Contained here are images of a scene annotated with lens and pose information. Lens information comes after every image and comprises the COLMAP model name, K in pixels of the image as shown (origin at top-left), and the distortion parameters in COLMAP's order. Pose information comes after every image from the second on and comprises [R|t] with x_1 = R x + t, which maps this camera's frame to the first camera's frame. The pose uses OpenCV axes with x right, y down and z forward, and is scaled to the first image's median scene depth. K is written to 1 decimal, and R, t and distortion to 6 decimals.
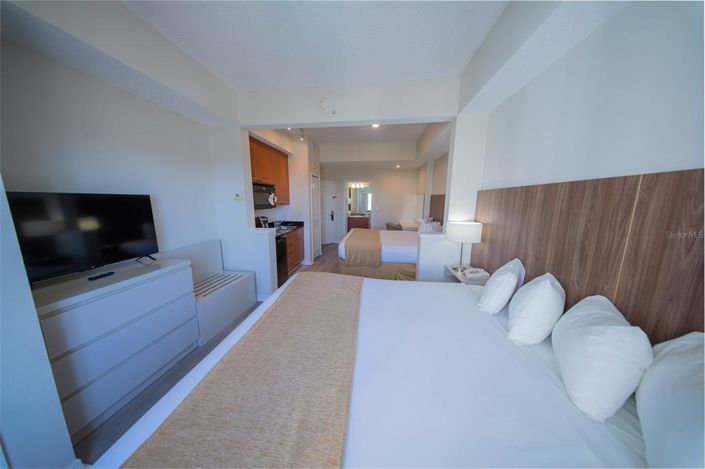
lens RADIAL K [[208.1, 0, 348.8], [0, 208.1, 234.7], [0, 0, 1]] dist [0.000342, -0.000706]
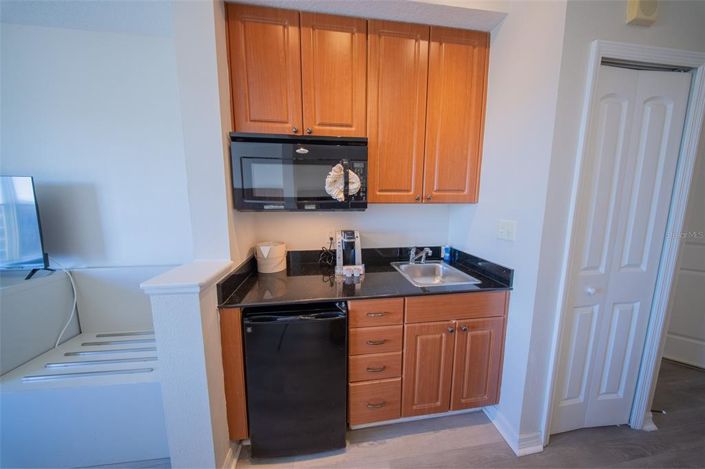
lens RADIAL K [[208.1, 0, 352.7], [0, 208.1, 226.1], [0, 0, 1]] dist [0.000342, -0.000706]
pose [[0.272385, 0.112809, -0.955552, -0.033721], [-0.157807, 0.984893, 0.071289, -0.100674], [0.949159, 0.131375, 0.286072, 0.722196]]
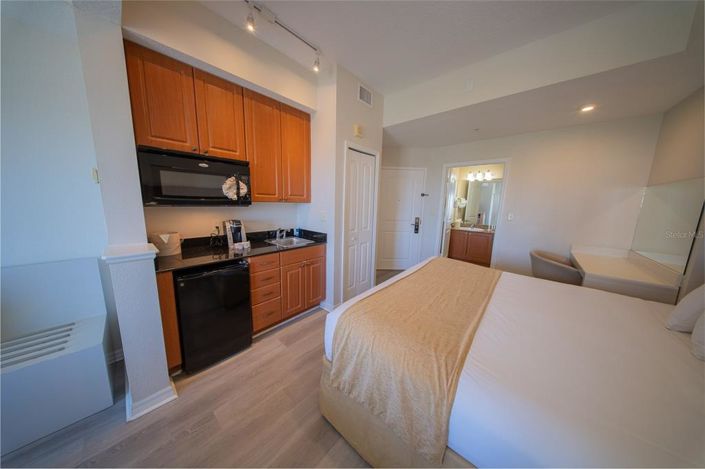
lens RADIAL K [[208.1, 0, 349.5], [0, 208.1, 234.9], [0, 0, 1]] dist [0.000342, -0.000706]
pose [[0.831812, 0.101918, -0.545621, 0.129205], [-0.111189, 0.993669, 0.016099, -0.074301], [0.543807, 0.047276, 0.837878, 0.563054]]
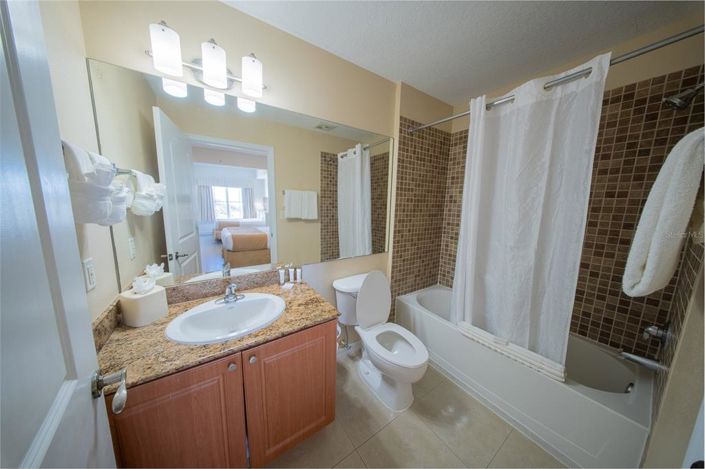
lens RADIAL K [[208.1, 0, 351.8], [0, 208.1, 235.4], [0, 0, 1]] dist [0.000342, -0.000706]
pose [[0.744521, -0.094417, 0.660889, 0.021871], [0.095025, 0.994857, 0.035078, -0.229370], [-0.660801, 0.036684, 0.749664, 1.469523]]
